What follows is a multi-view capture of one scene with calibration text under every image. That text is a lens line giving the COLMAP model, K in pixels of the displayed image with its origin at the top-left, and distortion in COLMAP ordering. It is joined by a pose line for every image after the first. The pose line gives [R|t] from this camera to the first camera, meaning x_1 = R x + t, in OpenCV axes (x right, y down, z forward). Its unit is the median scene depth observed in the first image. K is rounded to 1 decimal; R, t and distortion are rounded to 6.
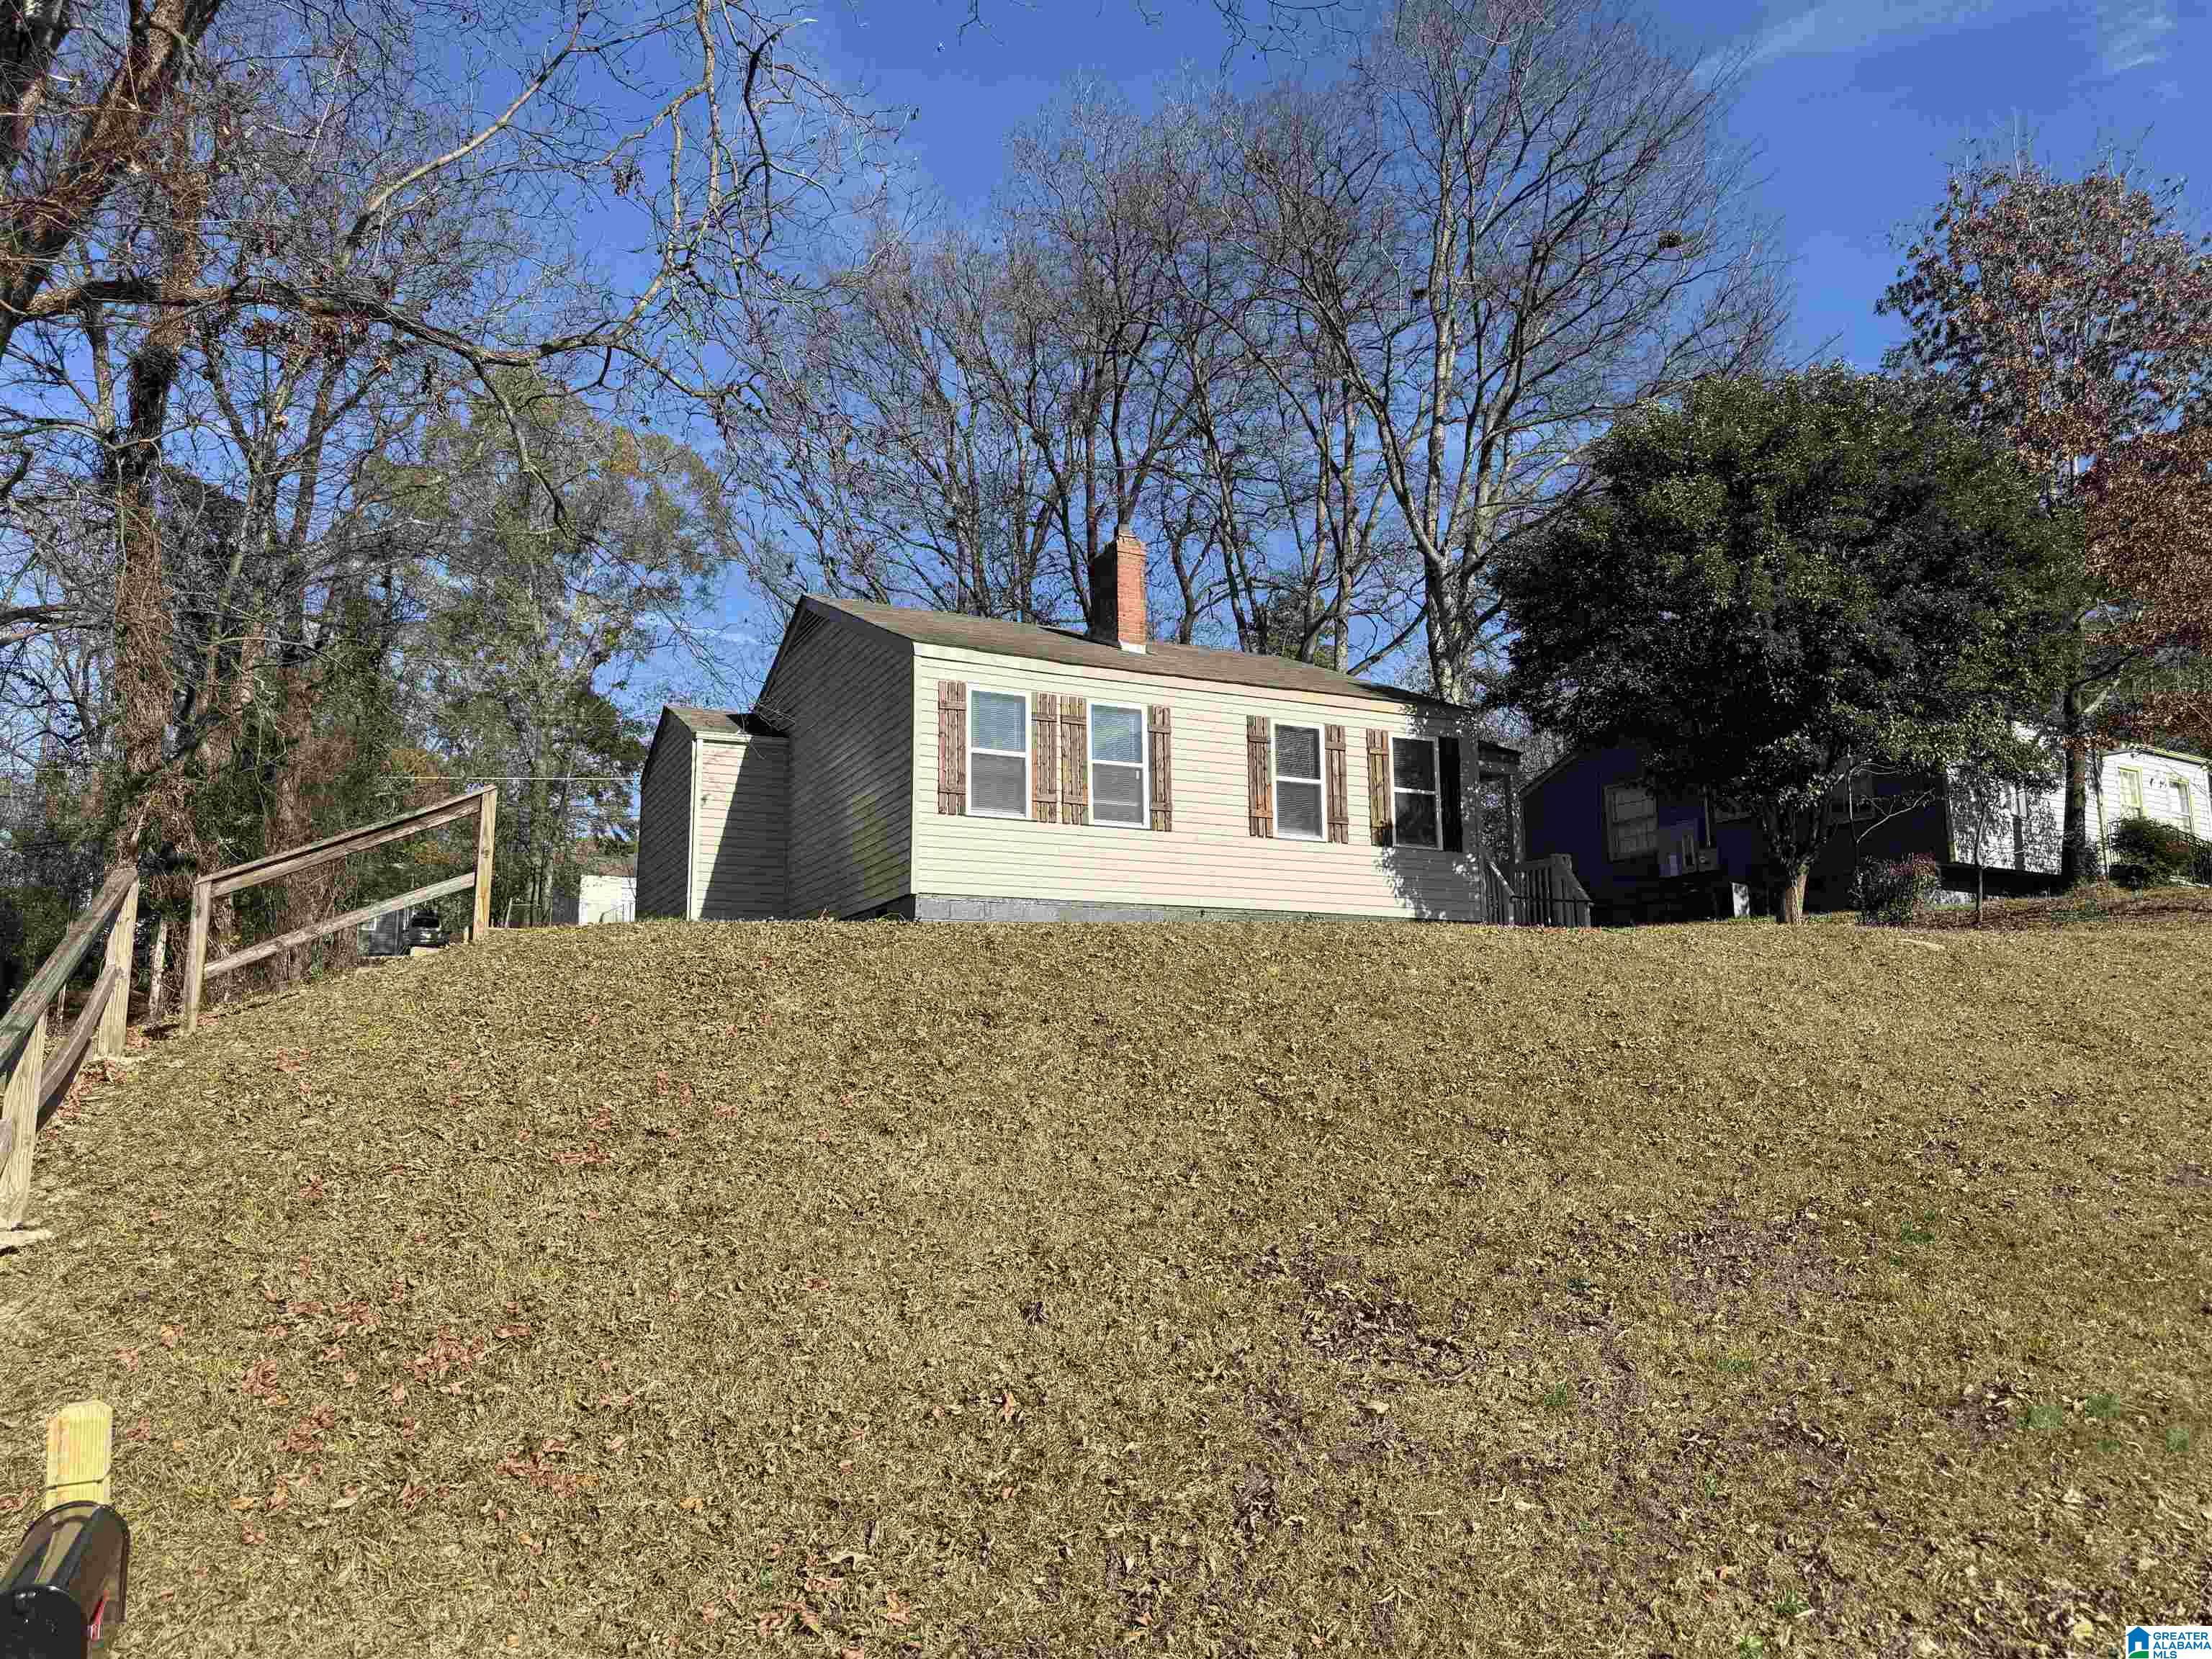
lens RADIAL K [[1545.2, 0, 1096.6], [0, 1545.2, 827.2], [0, 0, 1]] dist [0.141997, -0.252480]
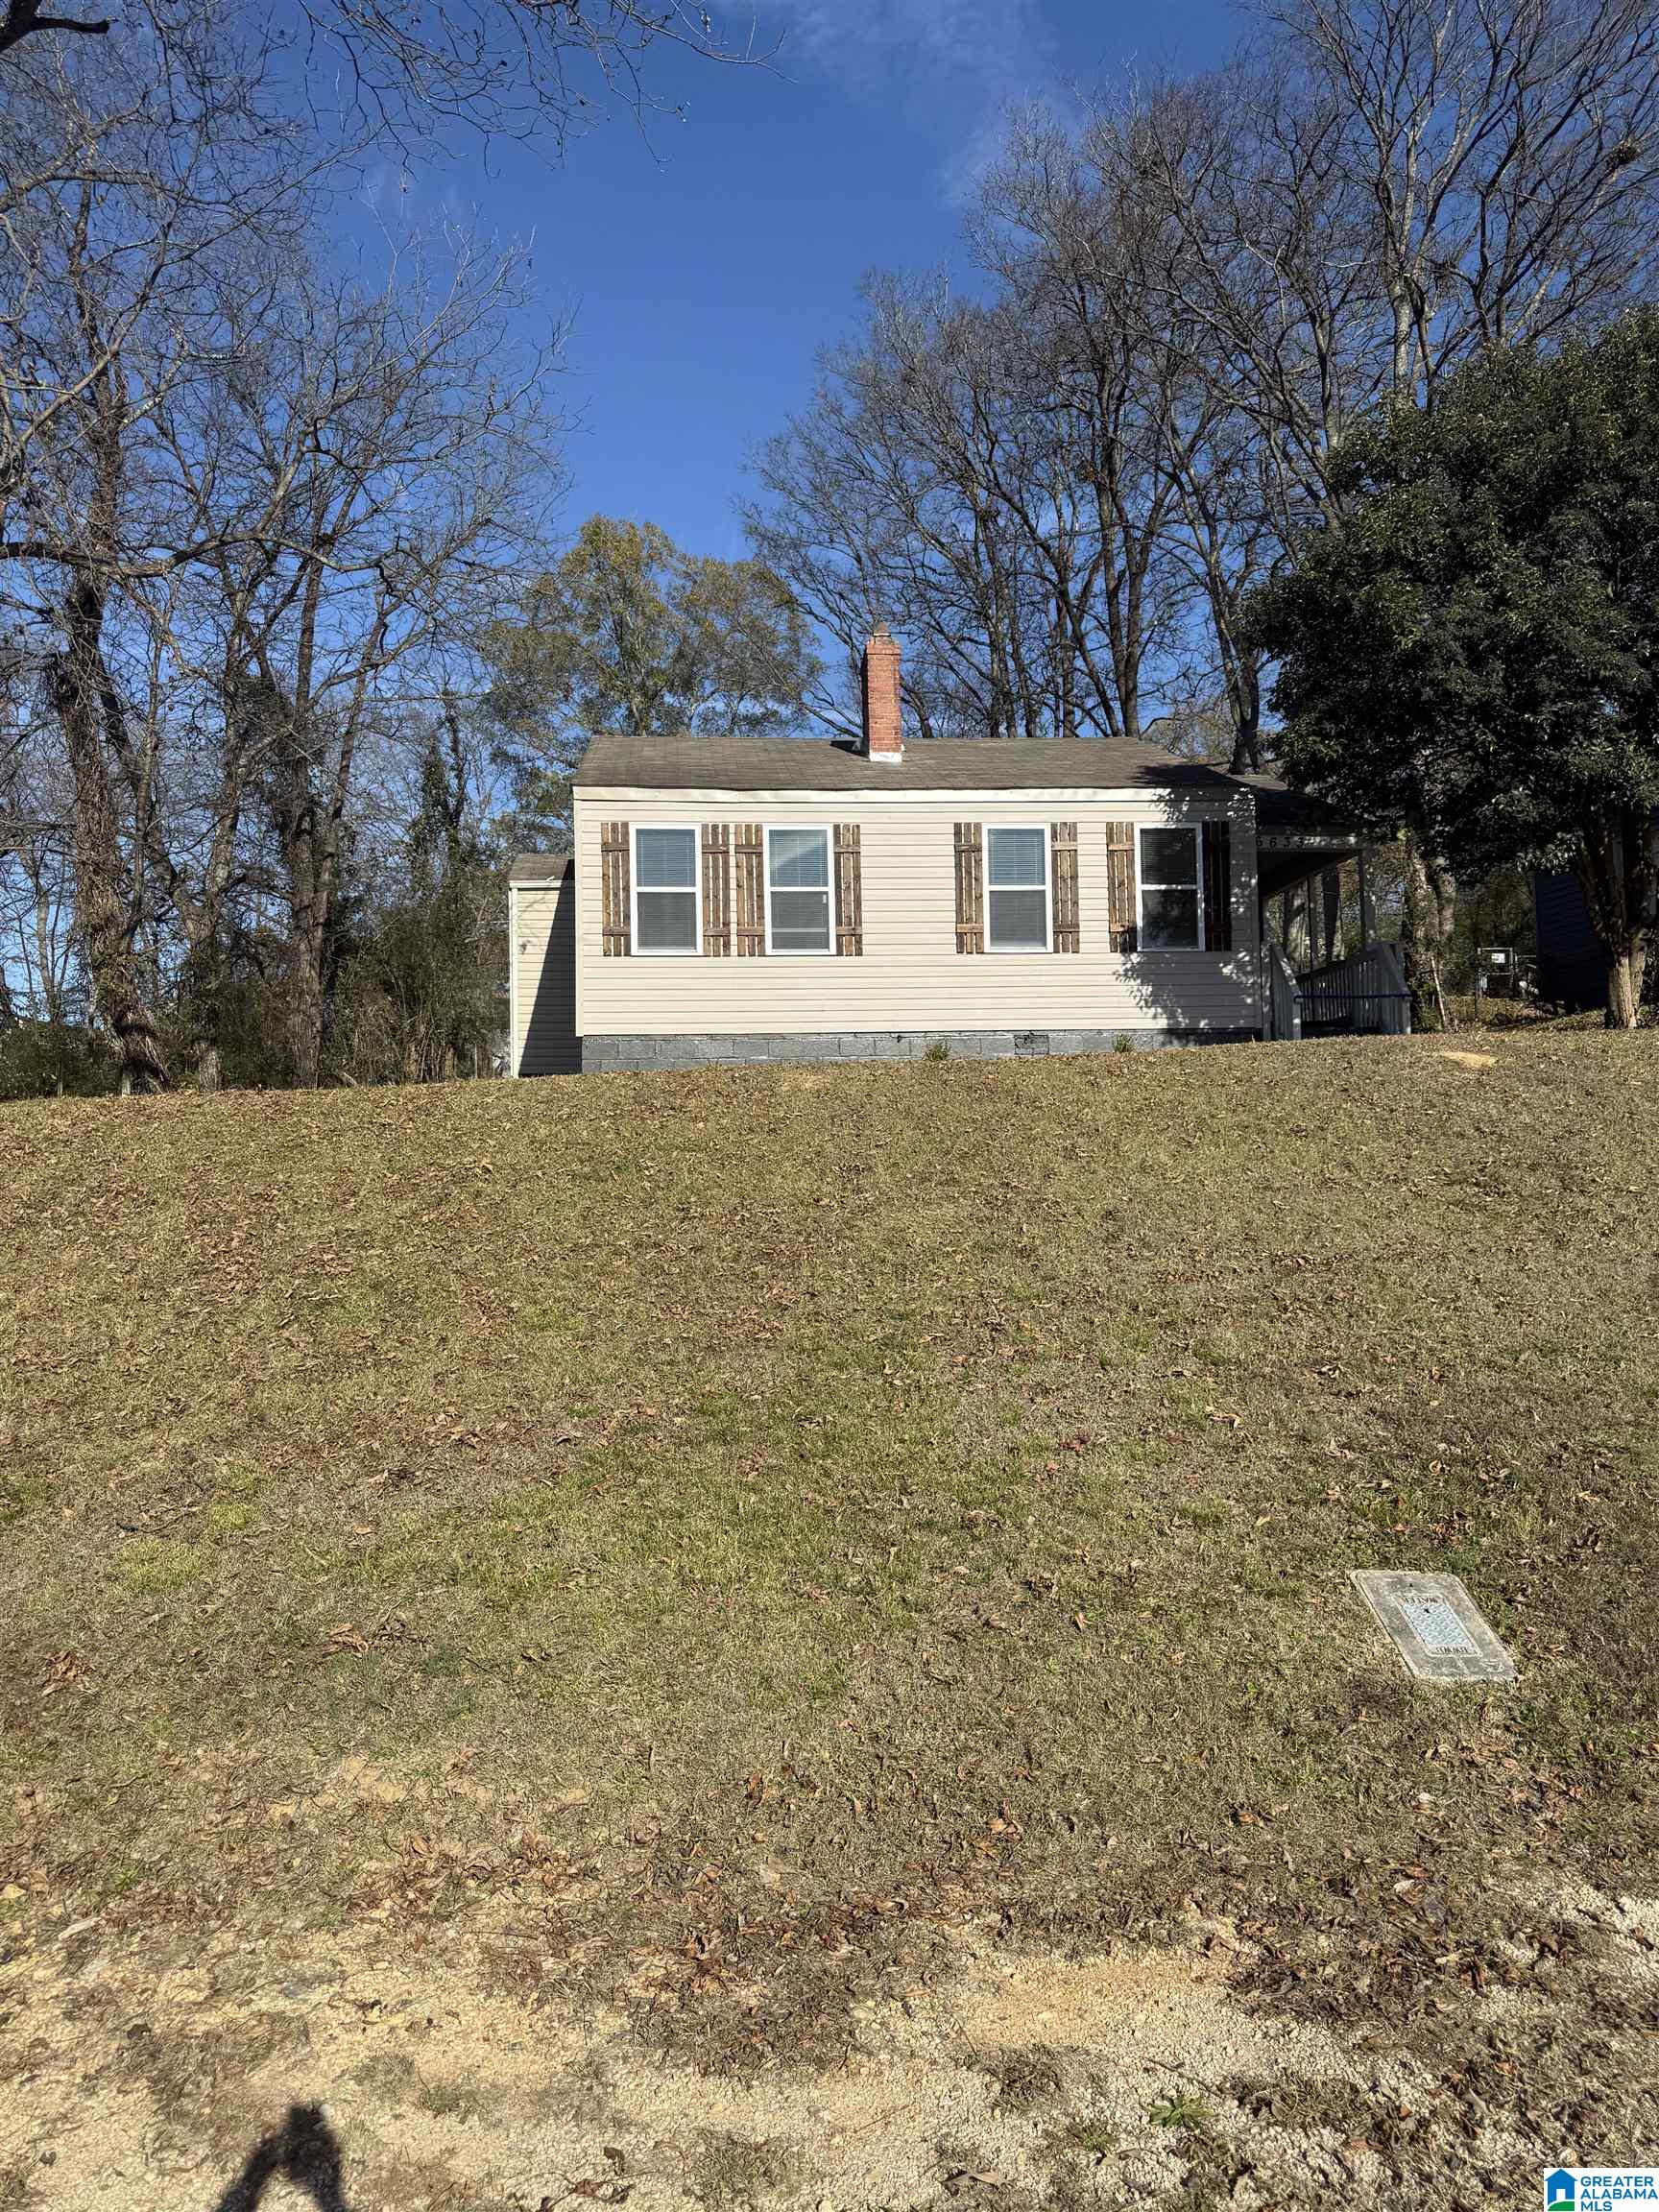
lens RADIAL K [[1545.2, 0, 821.8], [0, 1545.2, 1094.5], [0, 0, 1]] dist [0.141997, -0.252480]
pose [[0.934111, -0.031897, -0.355554, 0.379994], [0.071895, 0.992401, 0.099853, -0.009660], [0.349667, -0.118836, 0.929307, 0.088428]]
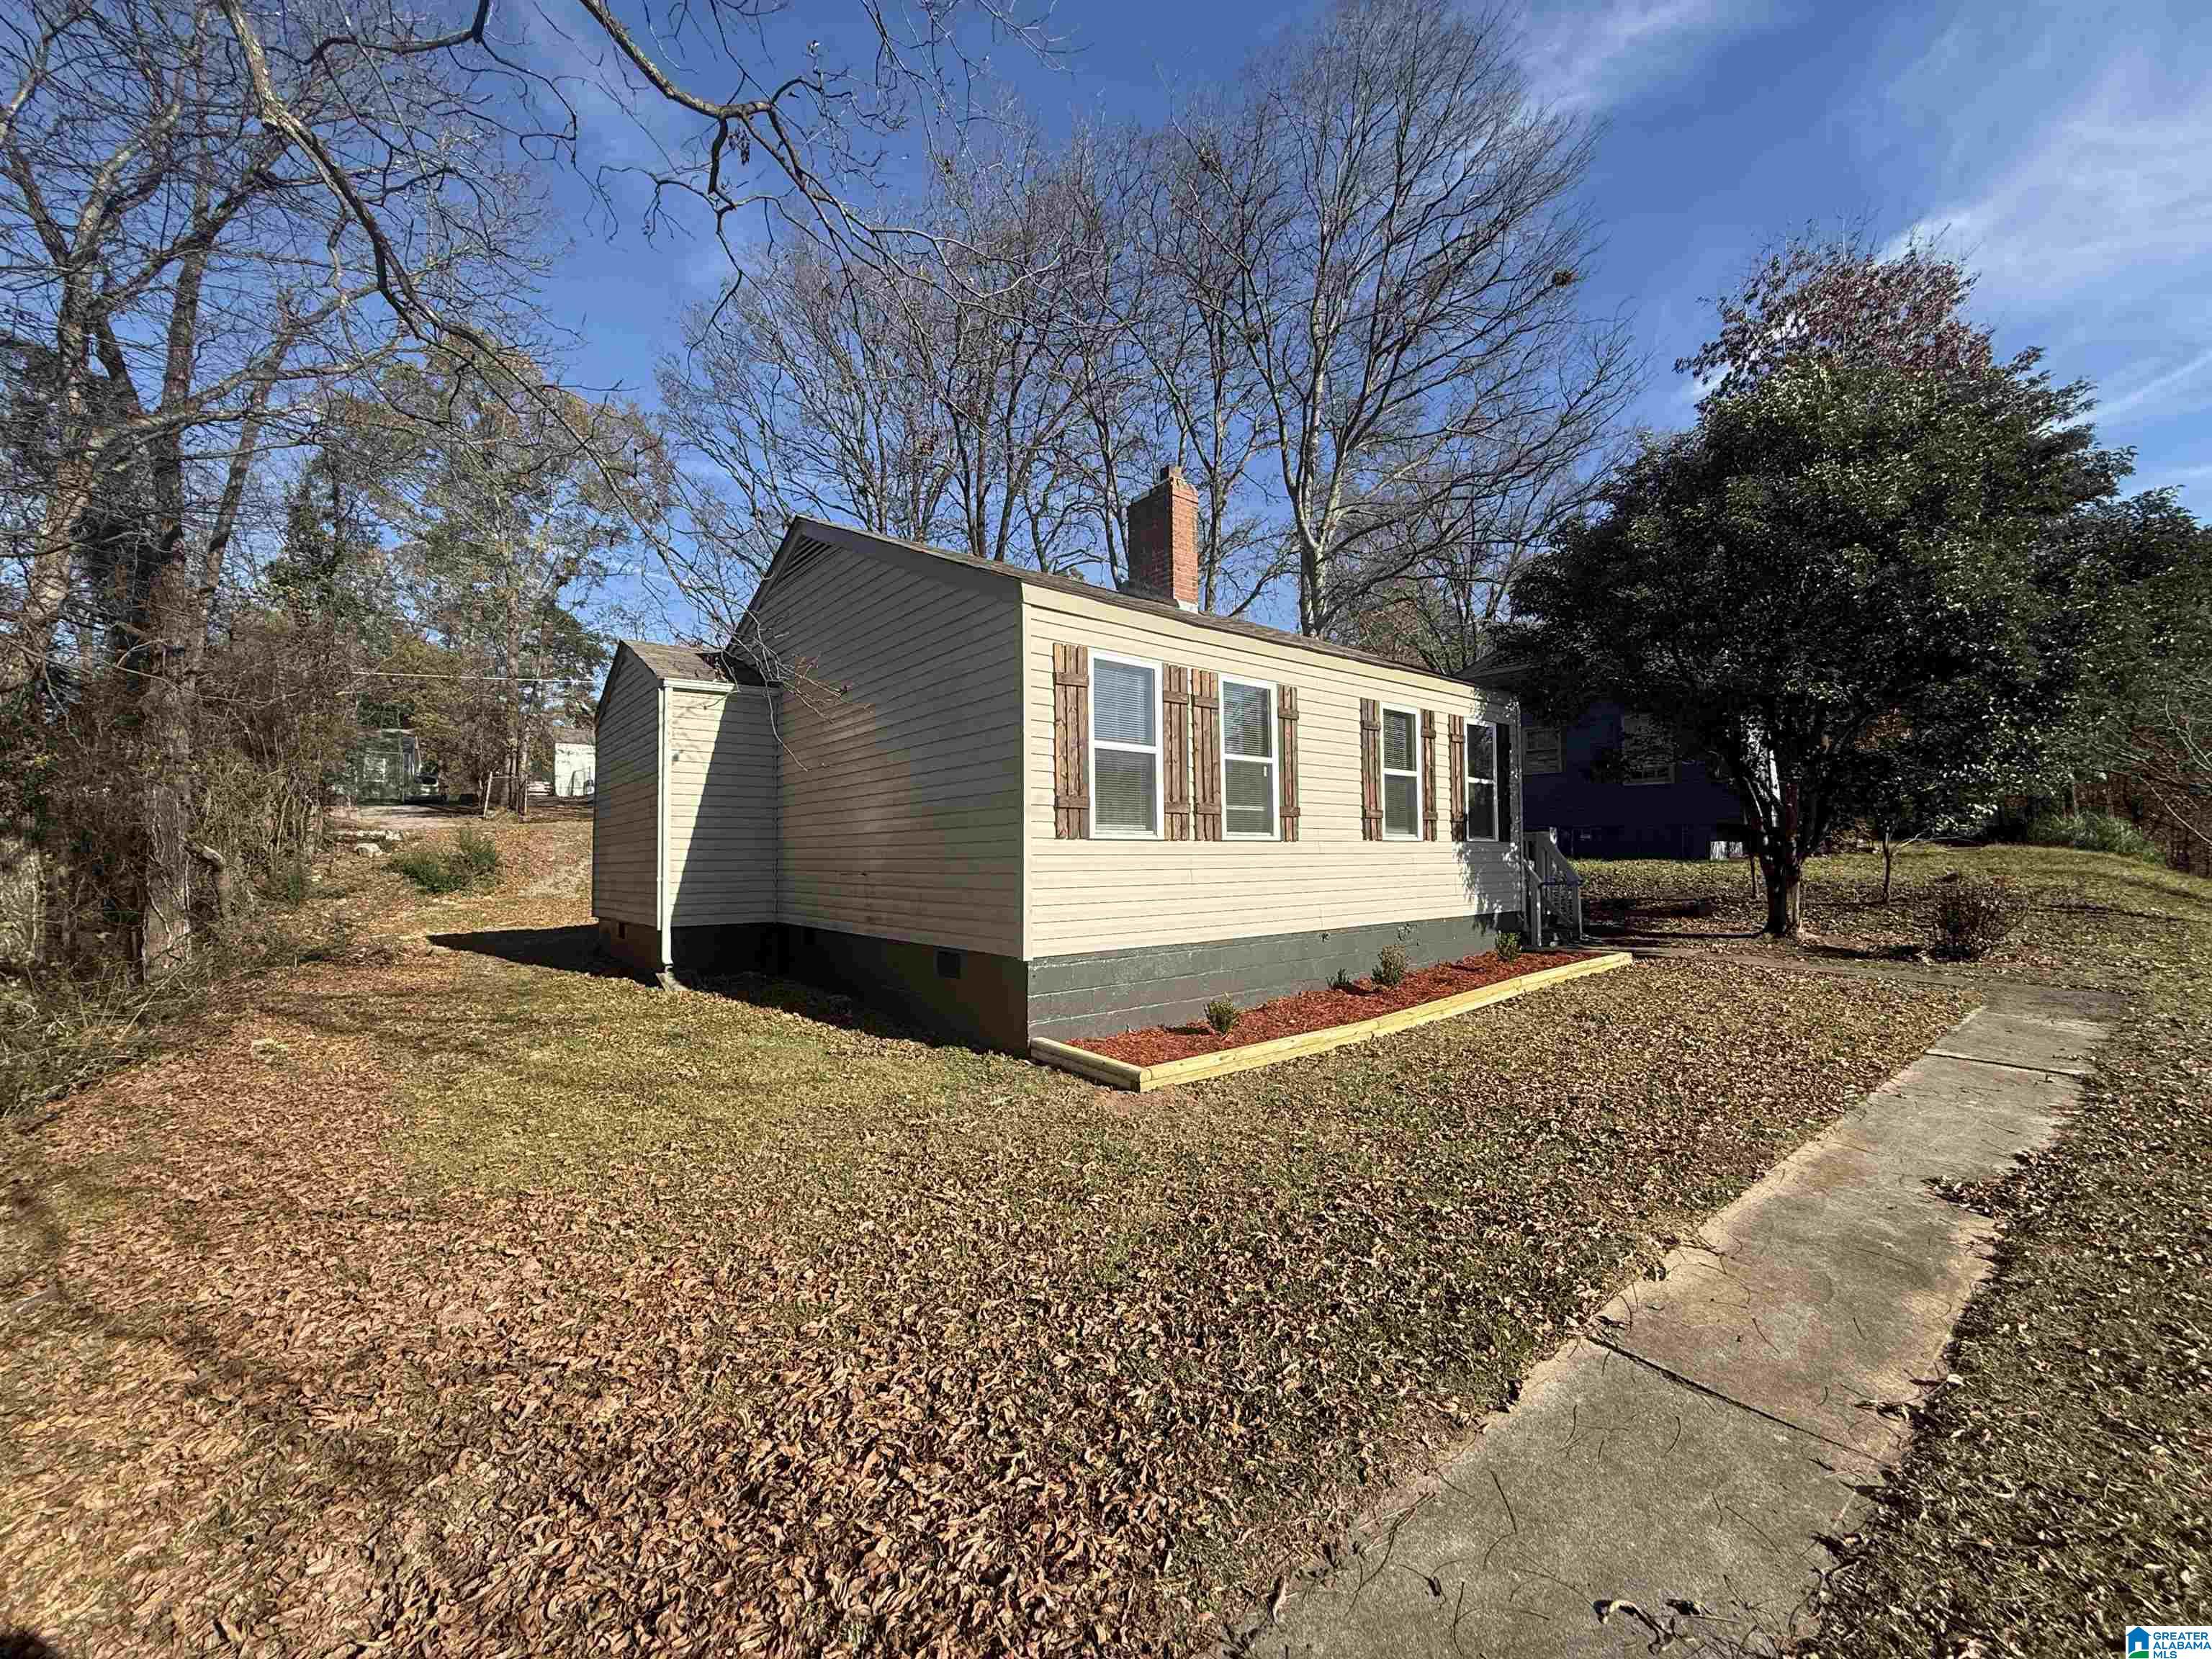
lens RADIAL K [[881.2, 0, 1106.0], [0, 881.2, 829.5], [0, 0, 1]] dist [-0.004223, -0.000345]
pose [[0.972840, 0.007697, 0.231351, -0.166520], [-0.039070, 0.990568, 0.131332, -0.063322], [-0.228158, -0.136804, 0.963965, 0.595387]]
